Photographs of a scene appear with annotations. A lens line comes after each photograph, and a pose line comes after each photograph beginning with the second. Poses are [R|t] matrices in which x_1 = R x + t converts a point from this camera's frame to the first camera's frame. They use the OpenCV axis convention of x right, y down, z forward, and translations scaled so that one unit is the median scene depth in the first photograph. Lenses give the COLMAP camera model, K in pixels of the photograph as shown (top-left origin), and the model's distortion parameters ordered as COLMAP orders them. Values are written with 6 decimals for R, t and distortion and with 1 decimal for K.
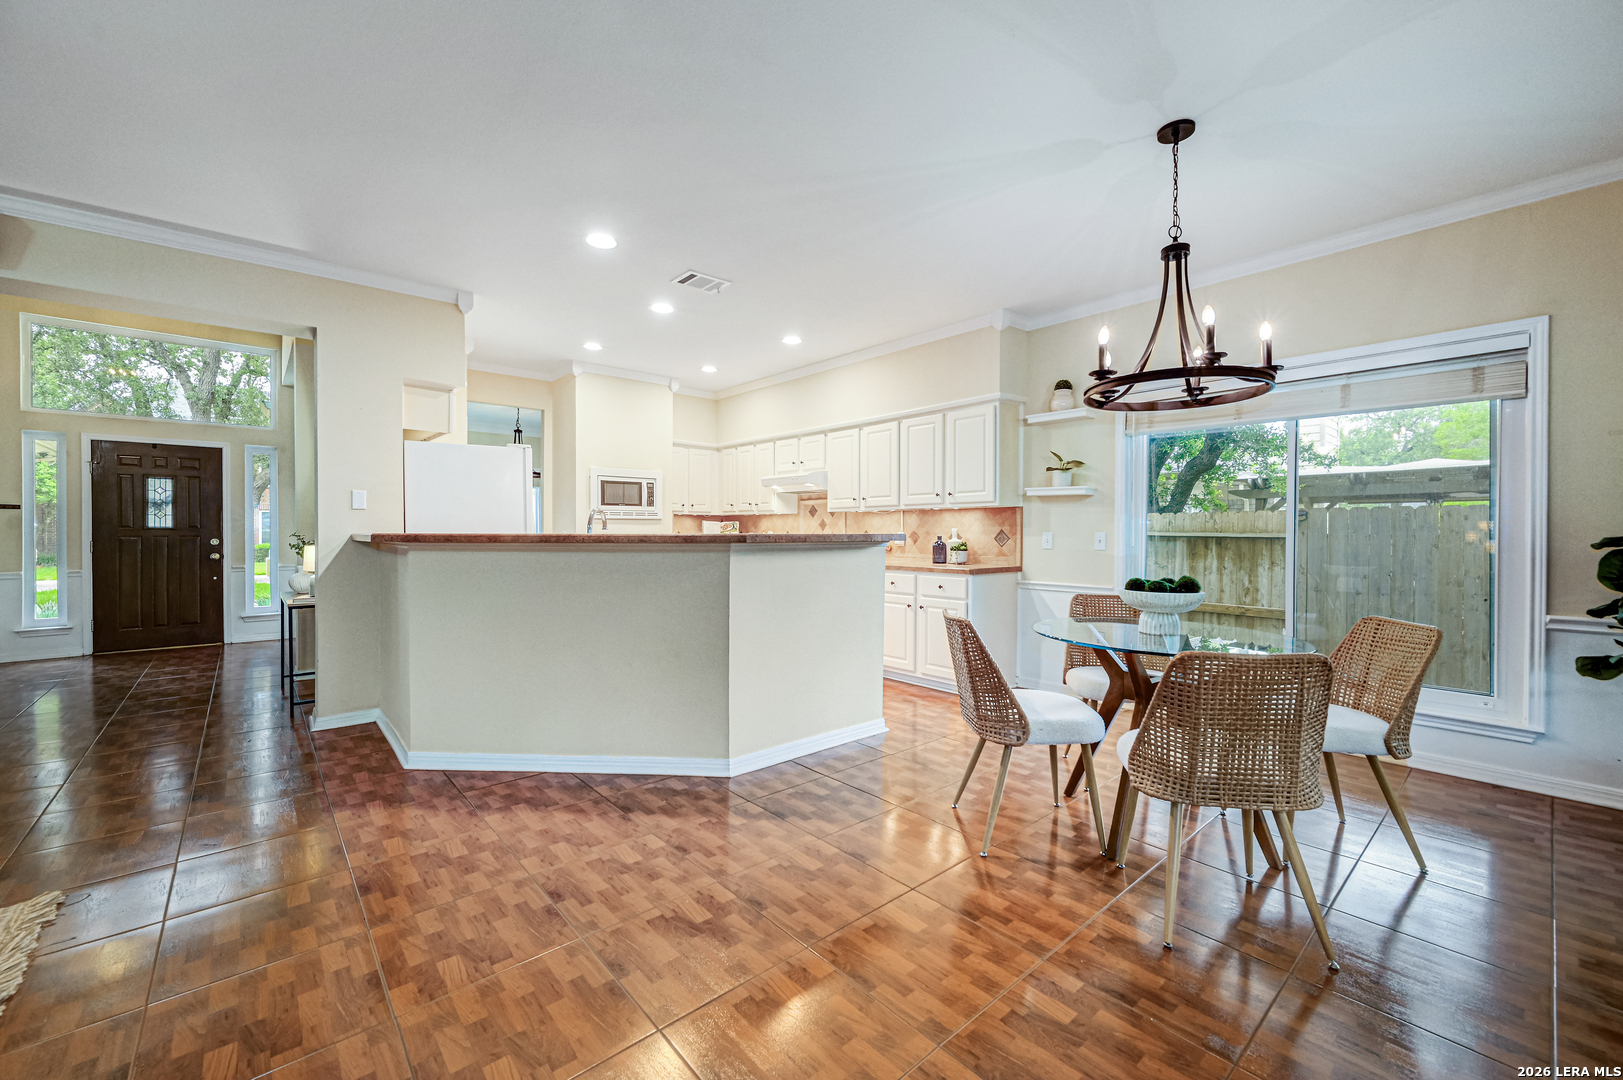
lens RADIAL K [[653.2, 0, 808.9], [0, 653.2, 536.4], [0, 0, 1]] dist [0.000997, 0.000184]
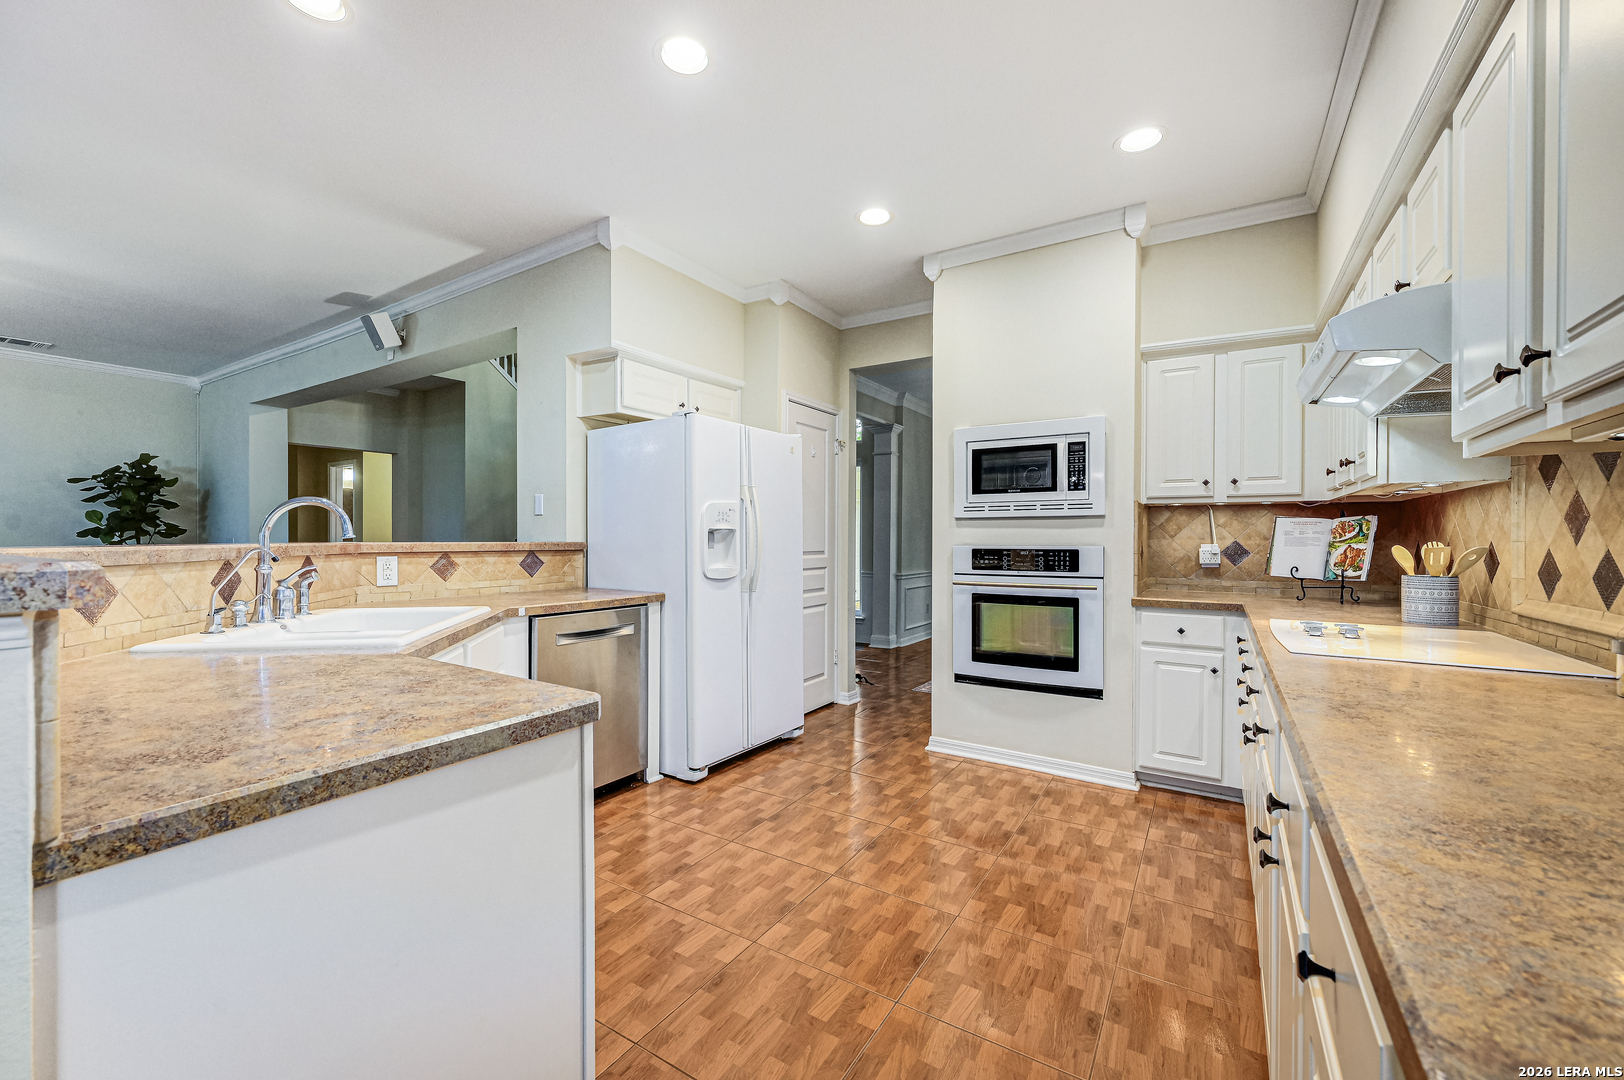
lens RADIAL K [[653.6, 0, 811.5], [0, 653.6, 541.9], [0, 0, 1]] dist [0.000997, 0.000184]
pose [[0.302114, 0.004557, -0.953261, 0.166389], [-0.003322, 0.999988, 0.003728, -0.009113], [0.953266, 0.002040, 0.302125, 0.667842]]
